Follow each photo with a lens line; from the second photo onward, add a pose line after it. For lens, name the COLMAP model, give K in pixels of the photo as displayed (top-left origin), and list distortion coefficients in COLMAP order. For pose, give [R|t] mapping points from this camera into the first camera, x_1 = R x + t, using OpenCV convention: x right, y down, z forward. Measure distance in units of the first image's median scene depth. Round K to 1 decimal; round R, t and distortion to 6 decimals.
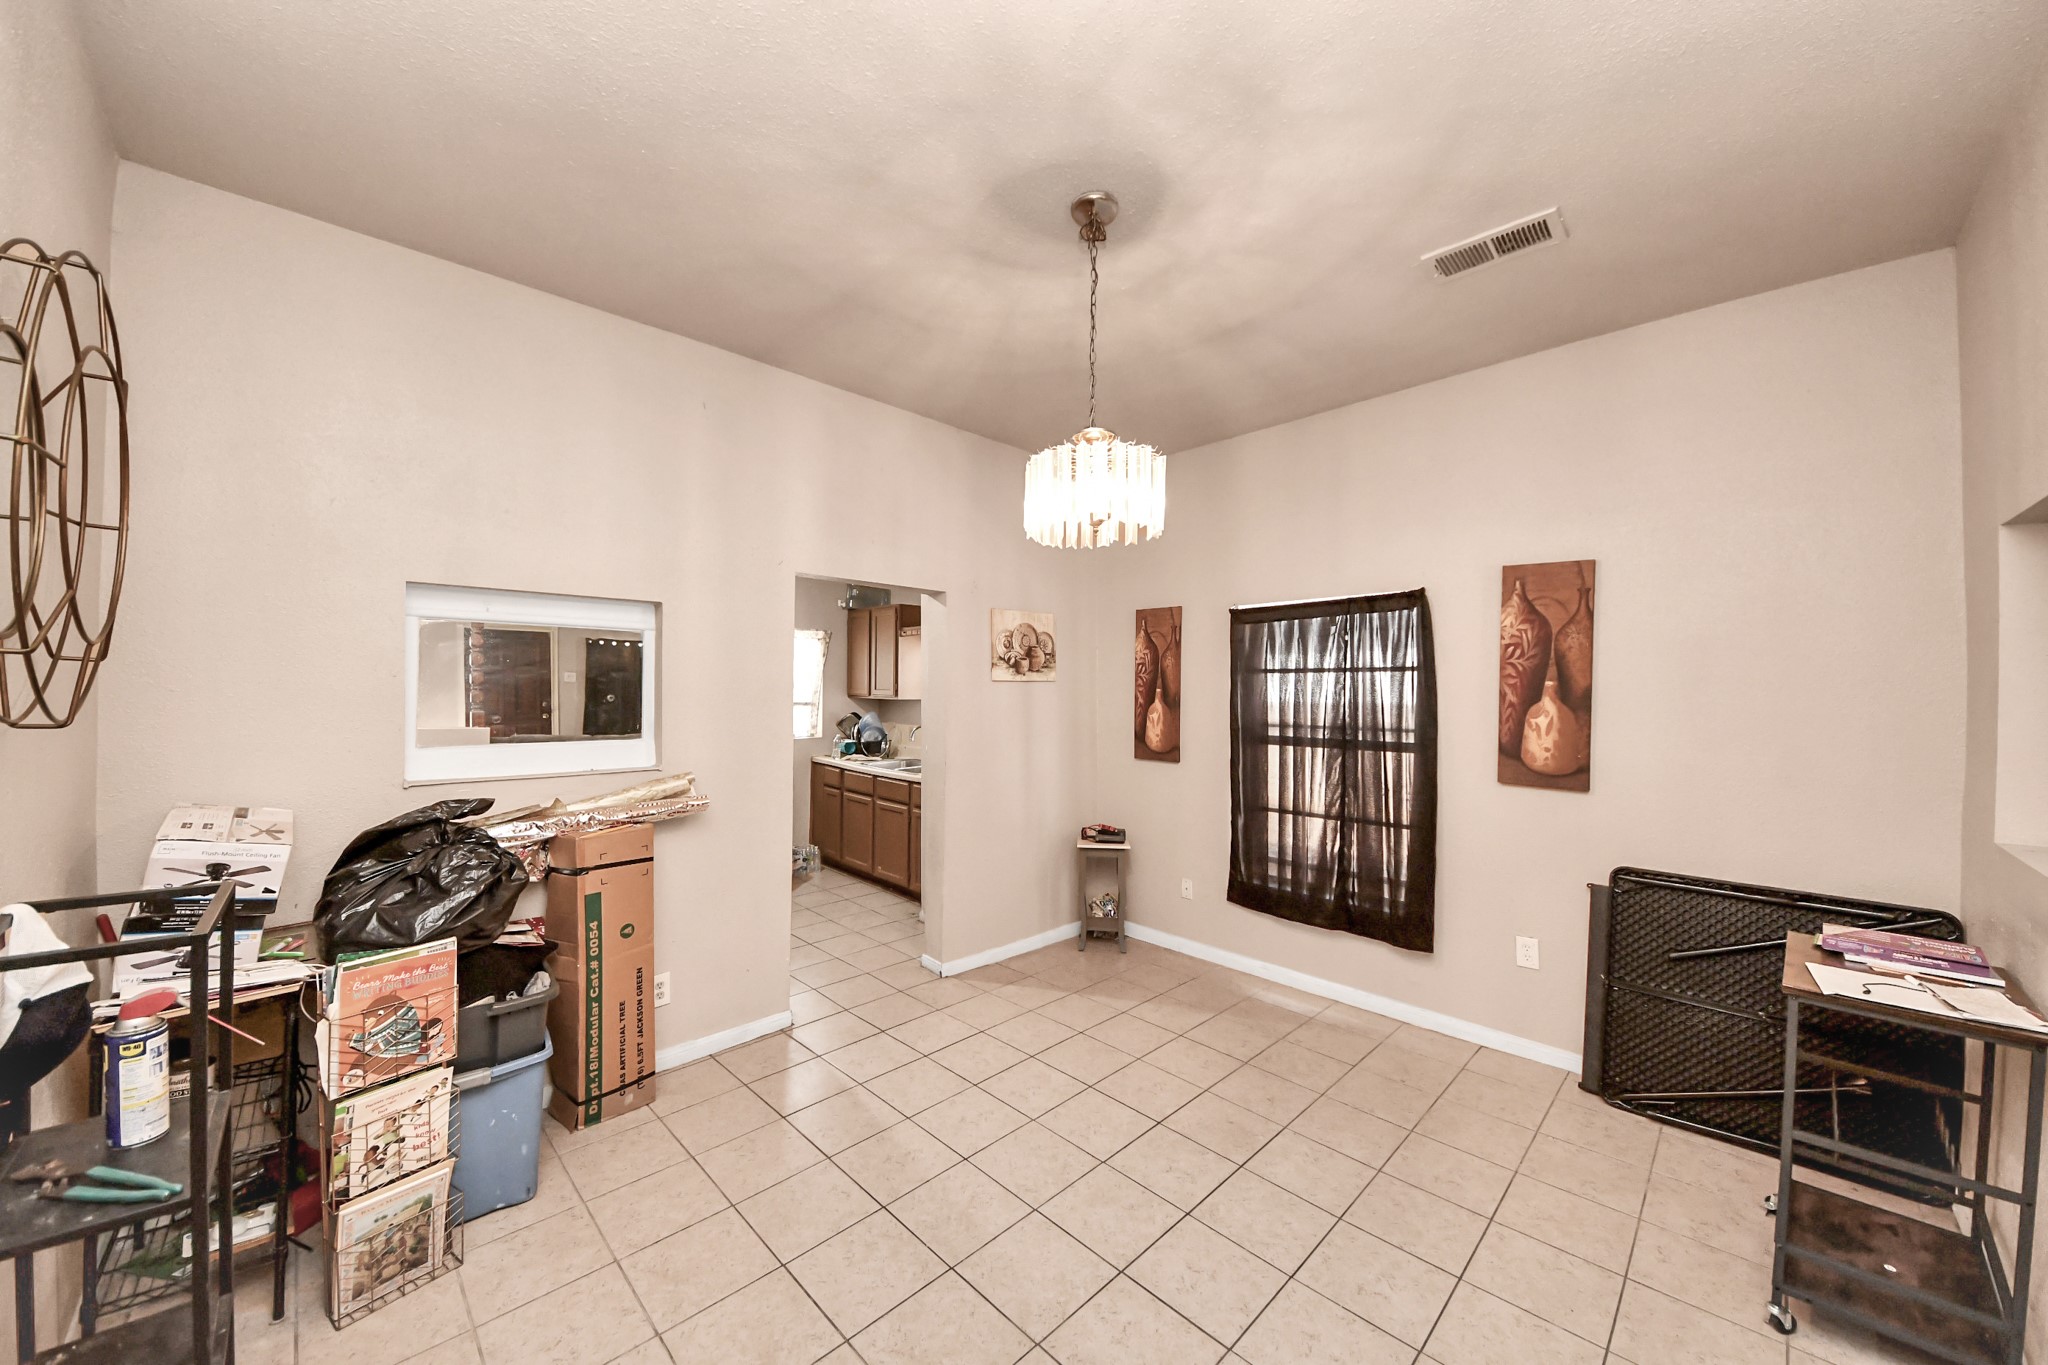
lens RADIAL K [[721.2, 0, 1022.7], [0, 721.2, 683.3], [0, 0, 1]] dist [0.000924, -0.000248]
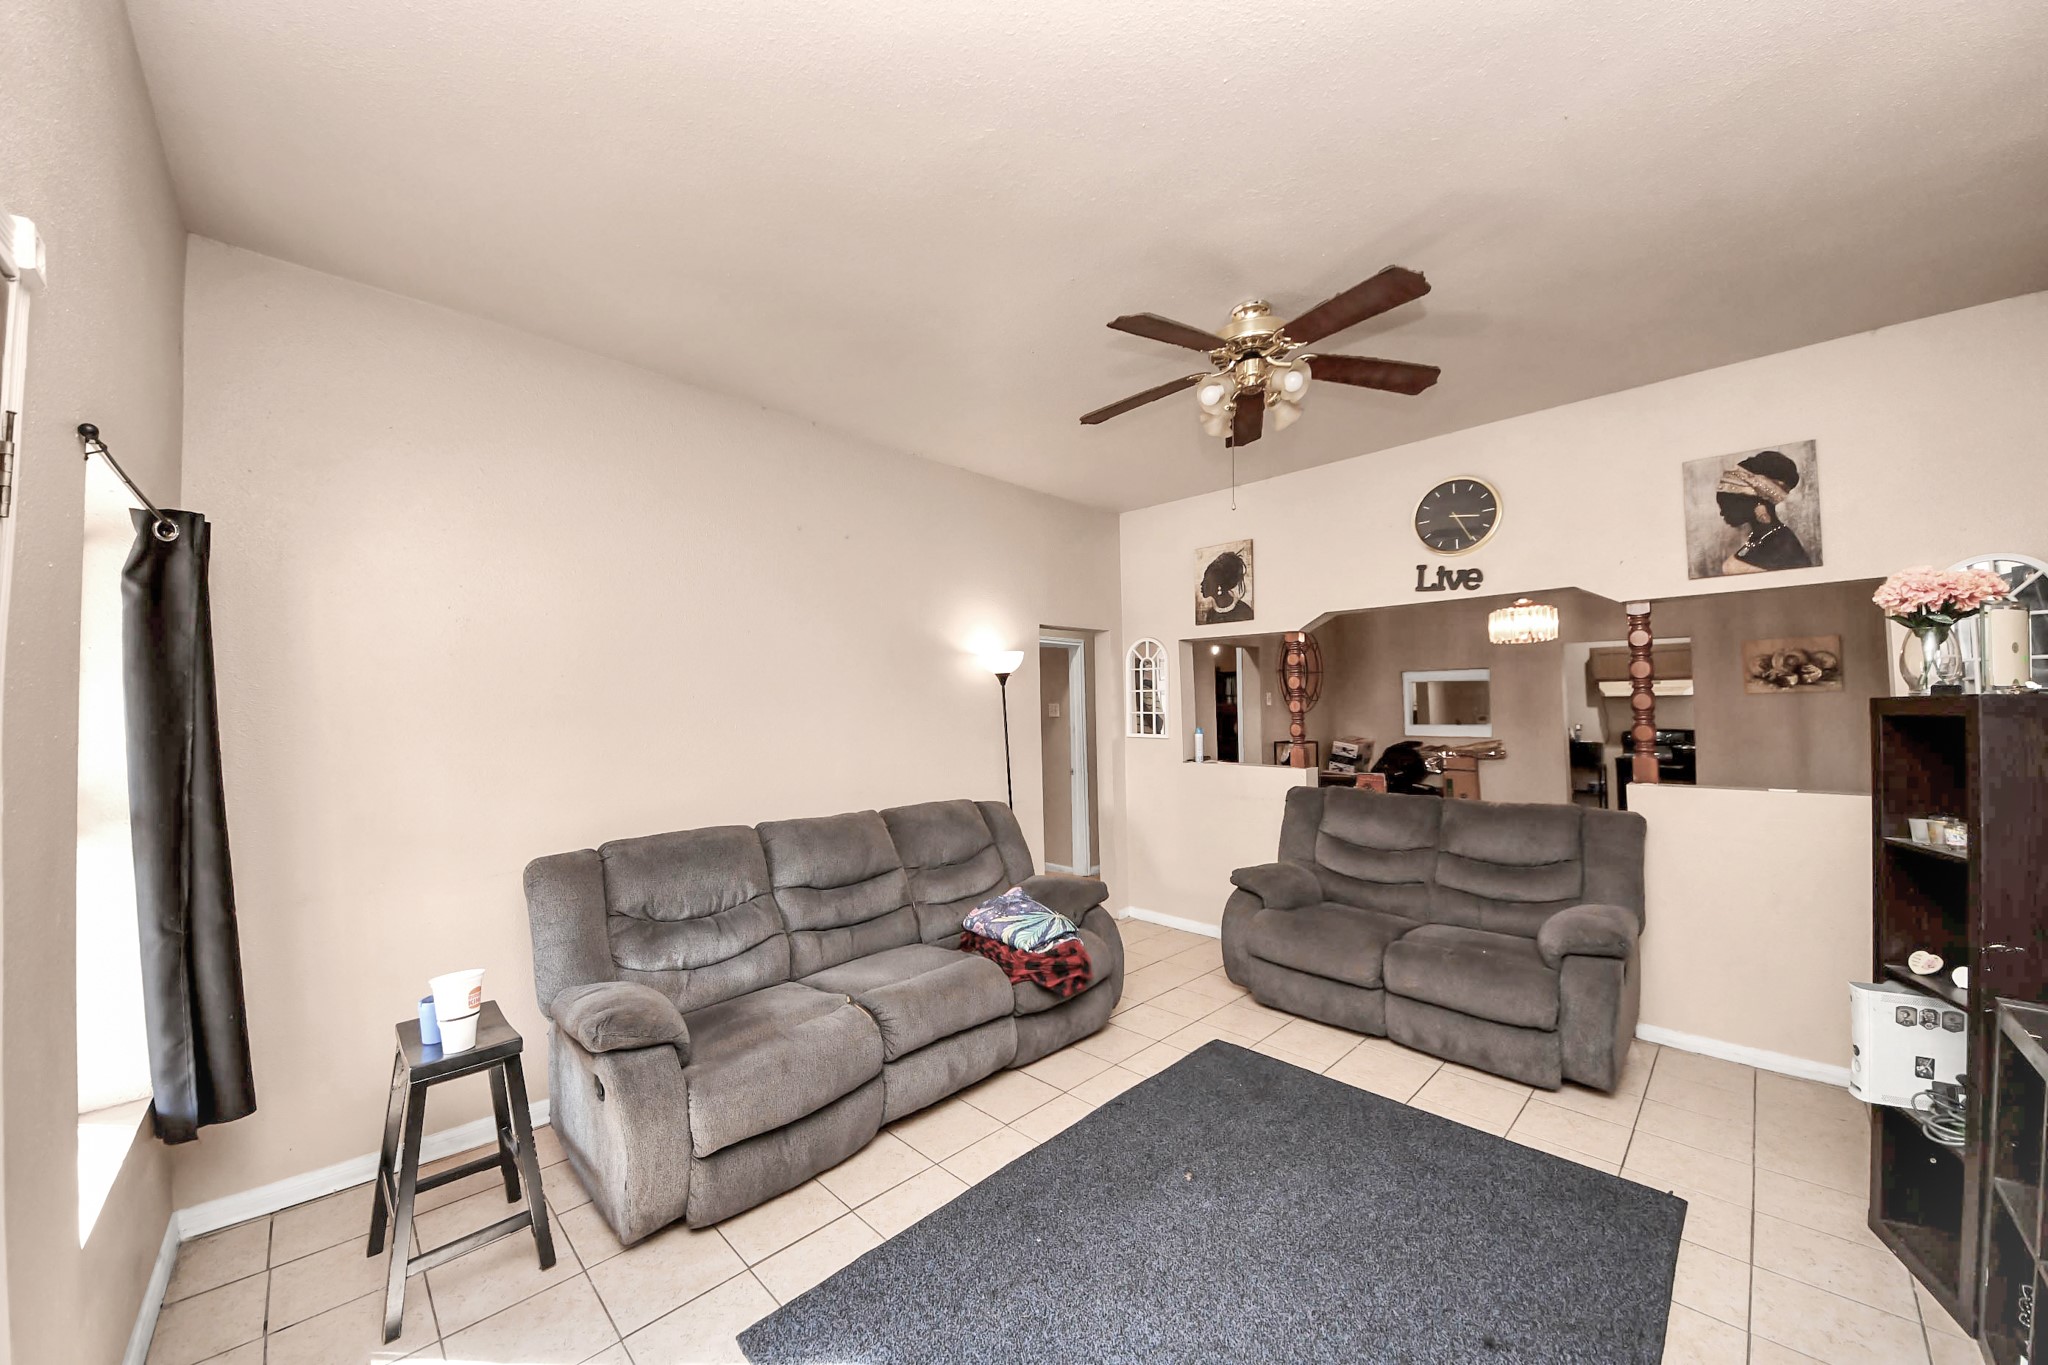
lens RADIAL K [[721.2, 0, 1022.7], [0, 721.2, 681.9], [0, 0, 1]] dist [0.000924, -0.000248]
pose [[-0.007244, -0.043025, -0.999048, 1.908906], [0.021541, 0.998835, -0.043172, 0.006272], [0.999742, -0.021833, -0.006309, -0.522982]]
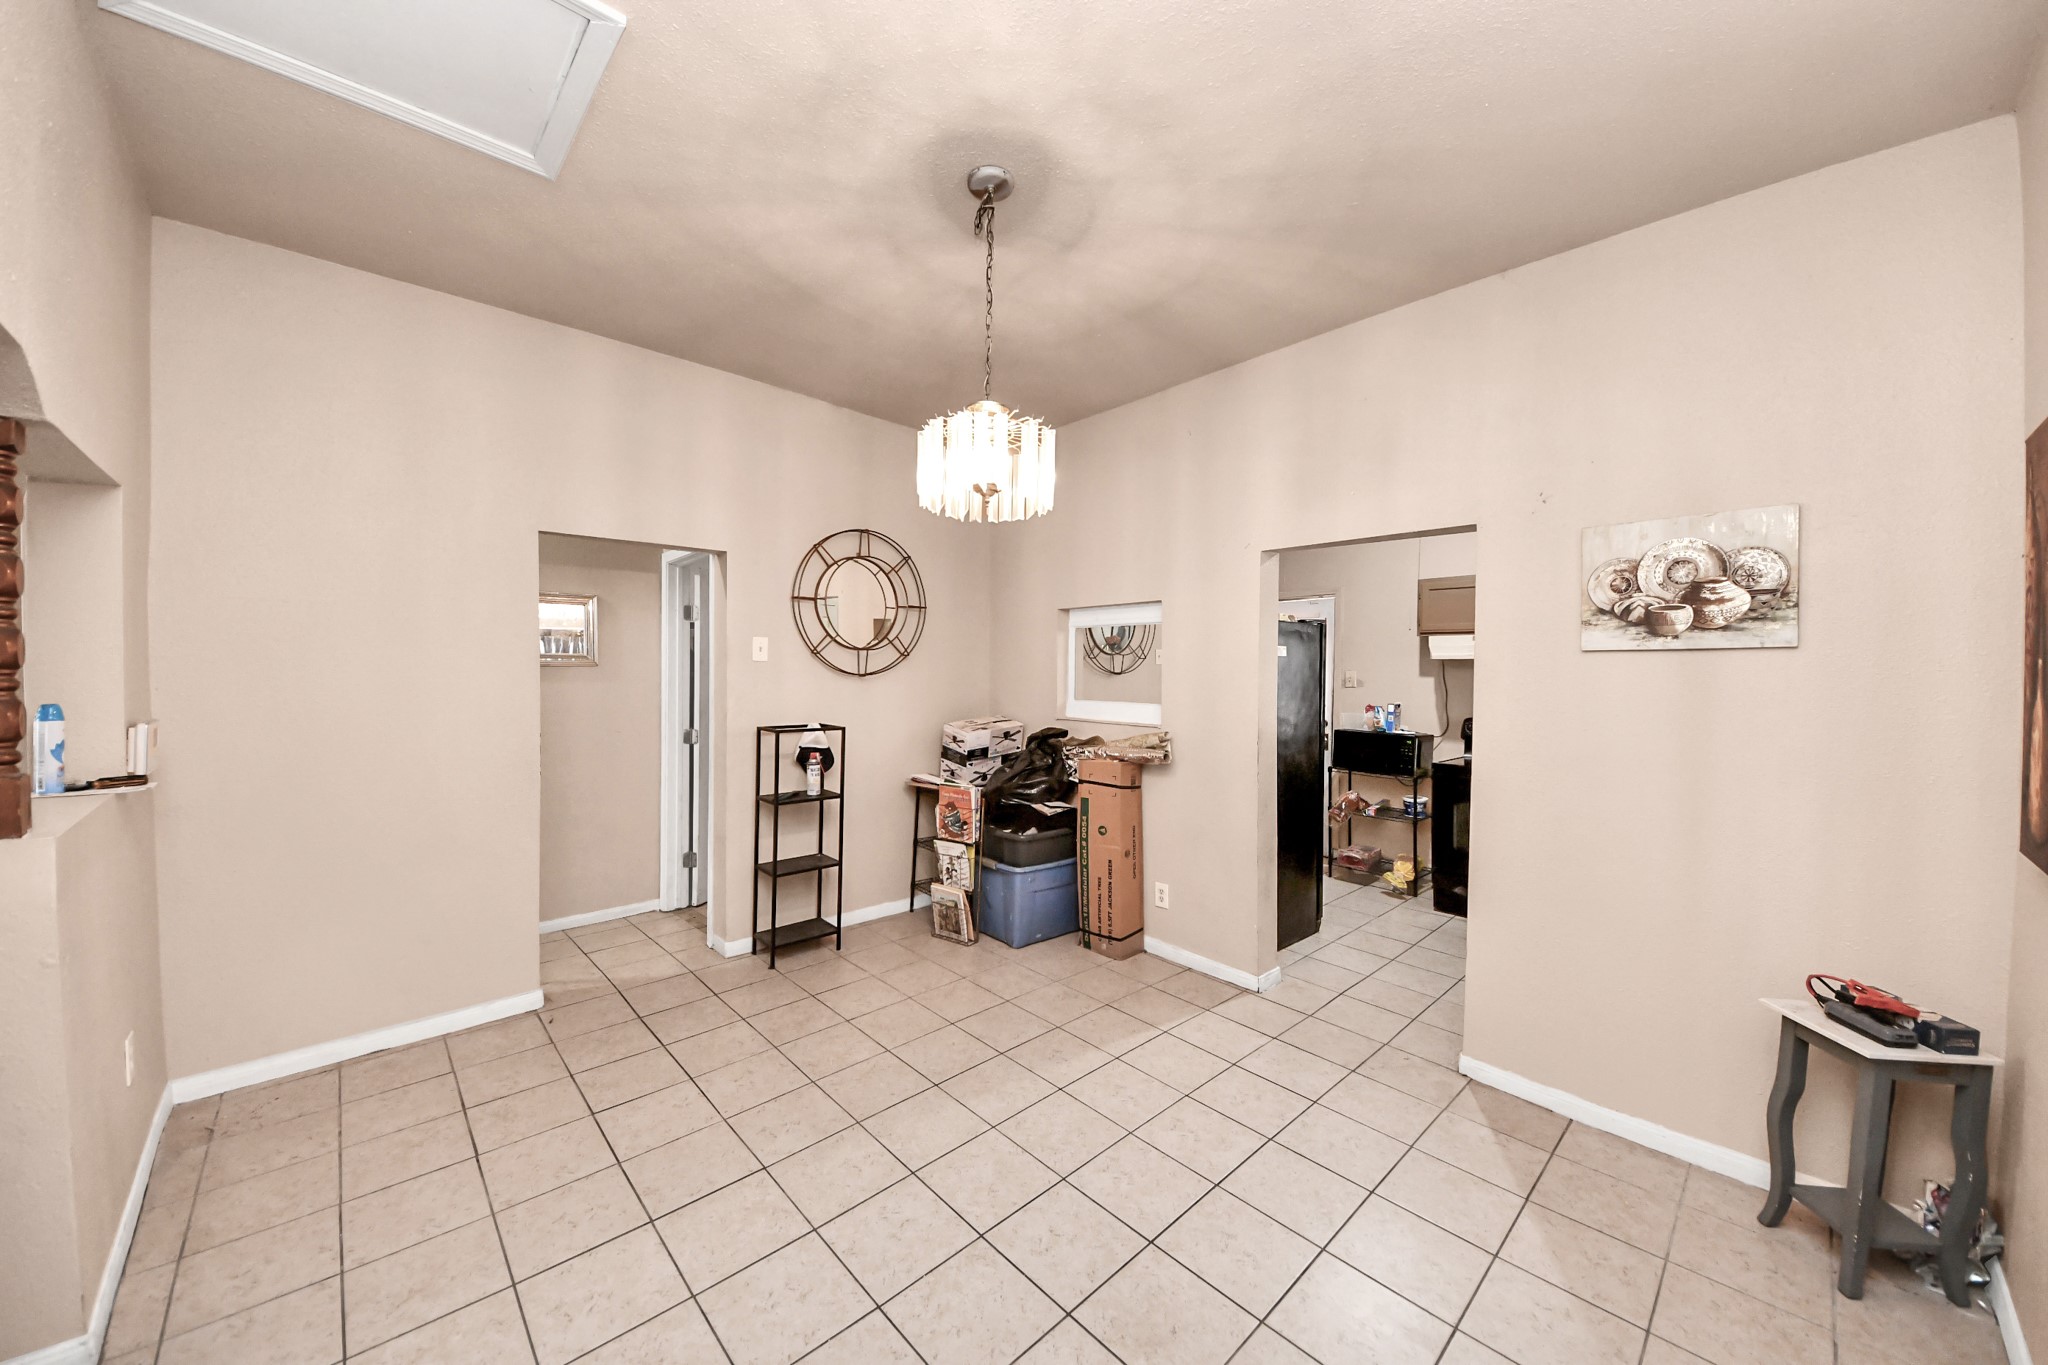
lens RADIAL K [[721.2, 0, 1009.5], [0, 721.2, 678.7], [0, 0, 1]] dist [0.000924, -0.000248]
pose [[-0.036137, 0.009085, -0.999306, 0.818904], [-0.001055, 0.999958, 0.009130, 0.021647], [0.999346, 0.001384, -0.036126, 0.778787]]
